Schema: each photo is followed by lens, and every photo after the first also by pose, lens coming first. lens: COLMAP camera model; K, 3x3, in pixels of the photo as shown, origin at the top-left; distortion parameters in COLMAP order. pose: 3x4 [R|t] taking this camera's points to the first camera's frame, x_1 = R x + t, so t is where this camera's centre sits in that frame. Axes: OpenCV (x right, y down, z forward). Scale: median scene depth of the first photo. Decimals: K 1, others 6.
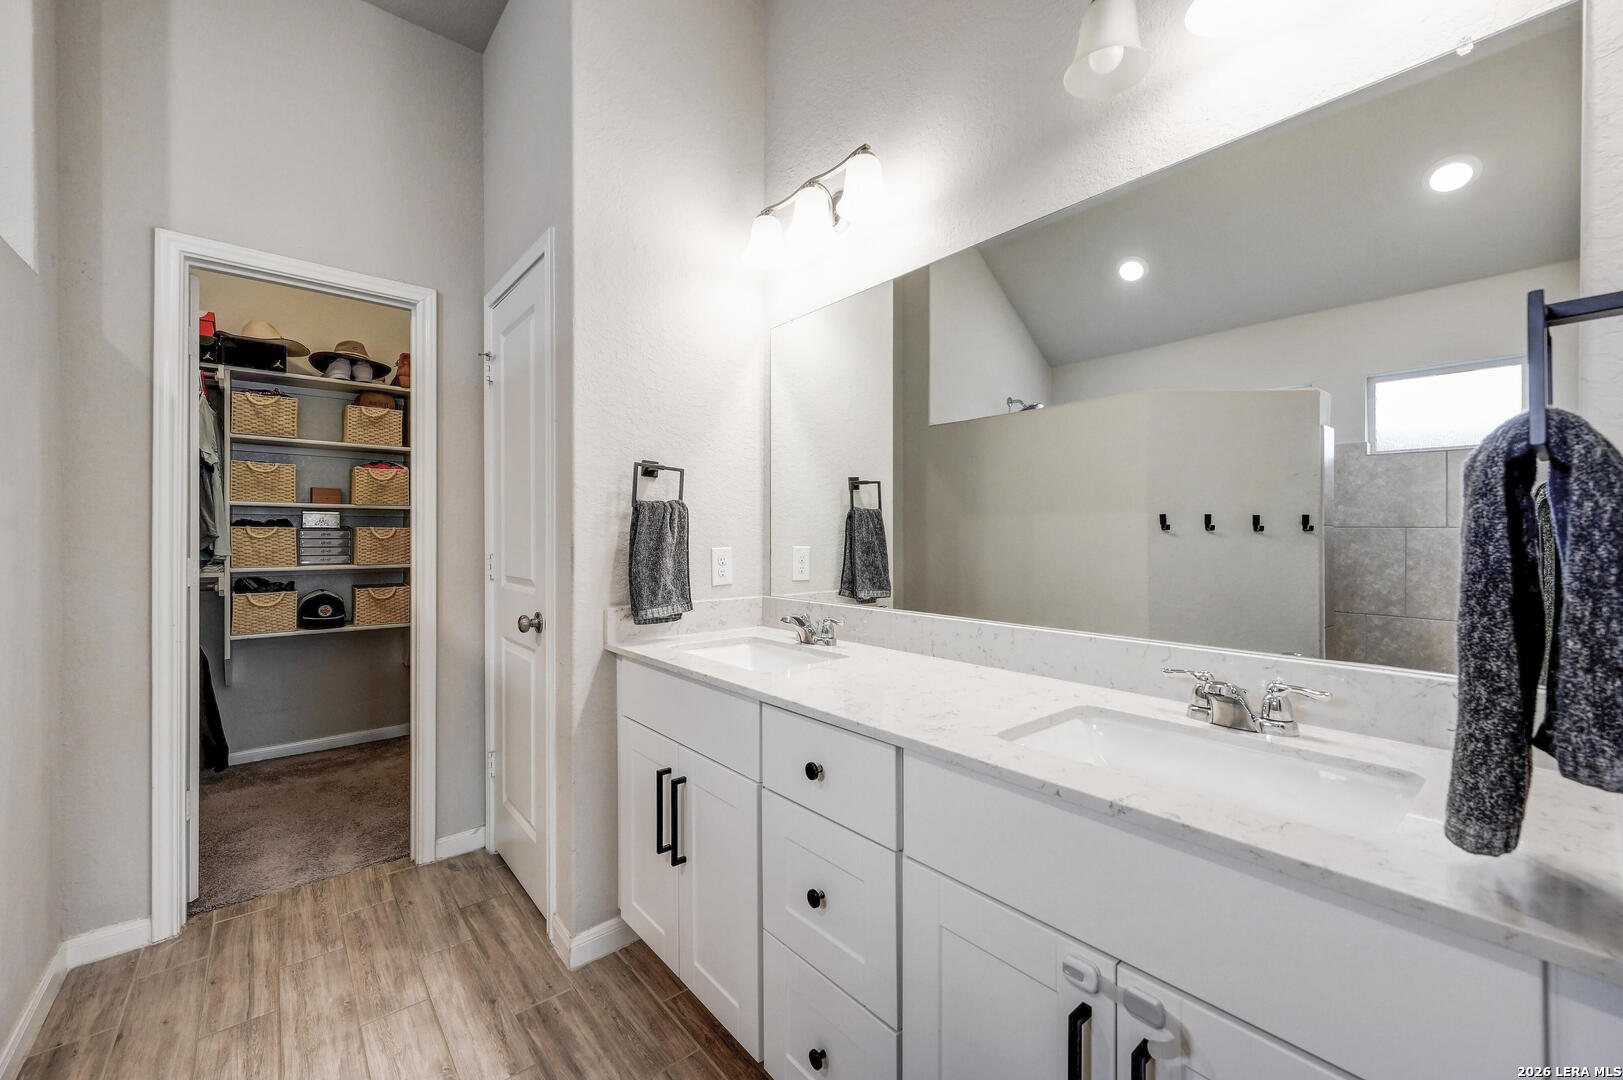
lens RADIAL K [[648.9, 0, 807.5], [0, 648.9, 535.7], [0, 0, 1]] dist [0.008802, -0.000009]
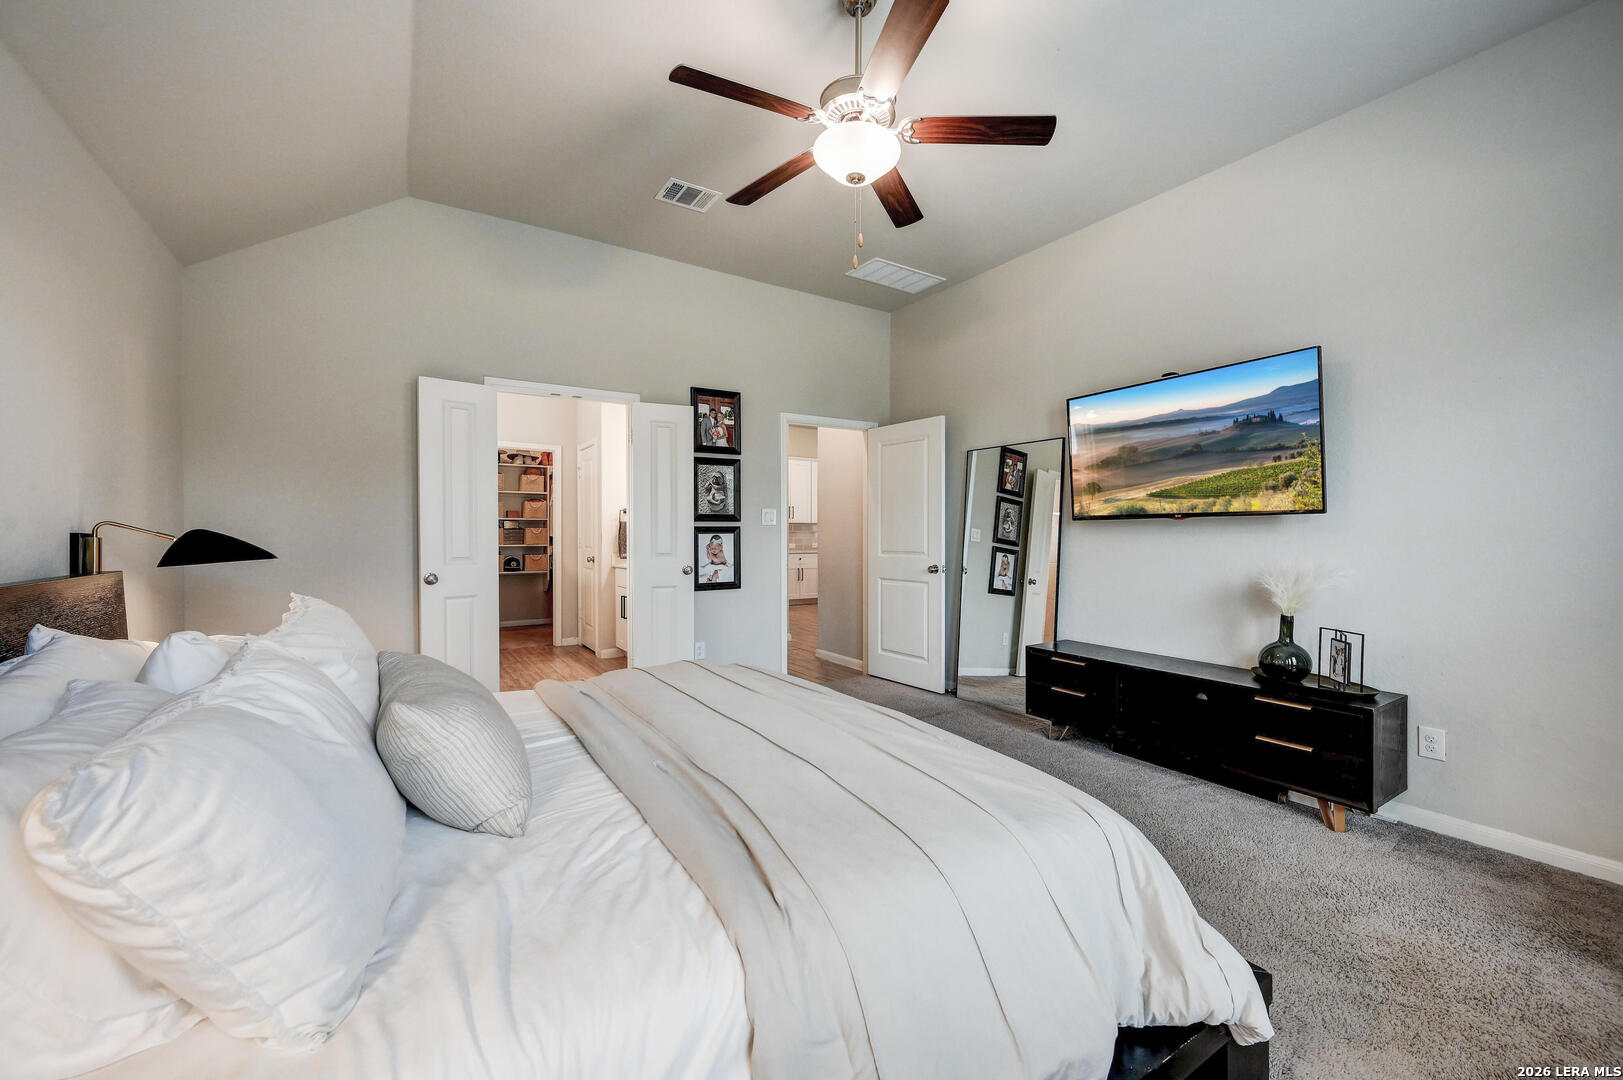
lens RADIAL K [[648.9, 0, 807.5], [0, 648.9, 535.7], [0, 0, 1]] dist [0.008802, -0.000009]
pose [[0.991808, -0.000385, -0.127733, 0.745845], [0.001043, 0.999987, 0.005086, 0.003649], [0.127730, -0.005177, 0.991796, -1.456952]]
